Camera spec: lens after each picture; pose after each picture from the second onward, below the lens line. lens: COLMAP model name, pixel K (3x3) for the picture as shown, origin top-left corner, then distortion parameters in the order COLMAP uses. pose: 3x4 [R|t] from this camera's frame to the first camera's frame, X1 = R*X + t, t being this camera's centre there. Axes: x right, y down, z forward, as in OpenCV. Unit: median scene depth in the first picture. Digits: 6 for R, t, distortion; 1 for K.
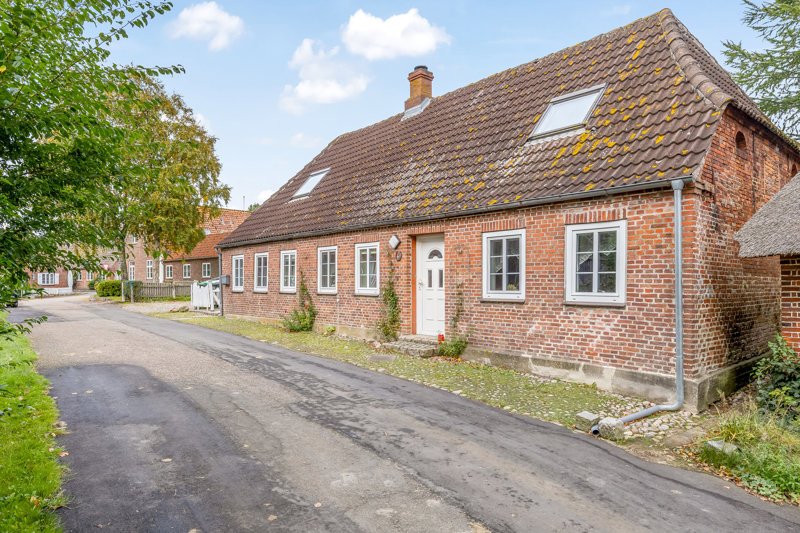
lens RADIAL K [[503.9, 0, 400.0], [0, 503.9, 266.5], [0, 0, 1]] dist [0.000675, -0.000043]
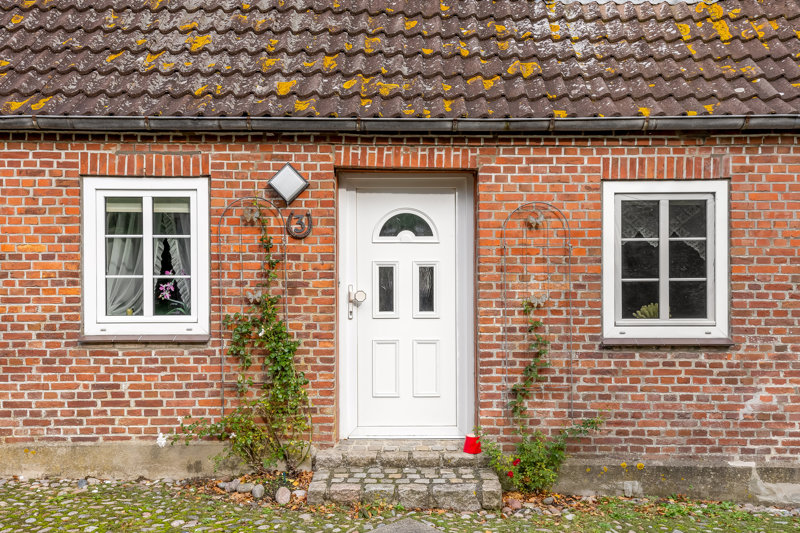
lens RADIAL K [[938.0, 0, 400.0], [0, 938.0, 266.5], [0, 0, 1]] dist [0.066108, -0.002884]
pose [[0.652222, 0.022392, 0.757697, -0.514803], [-0.024095, 0.999671, -0.008802, 0.014251], [-0.757645, -0.012516, 0.652547, 0.596088]]
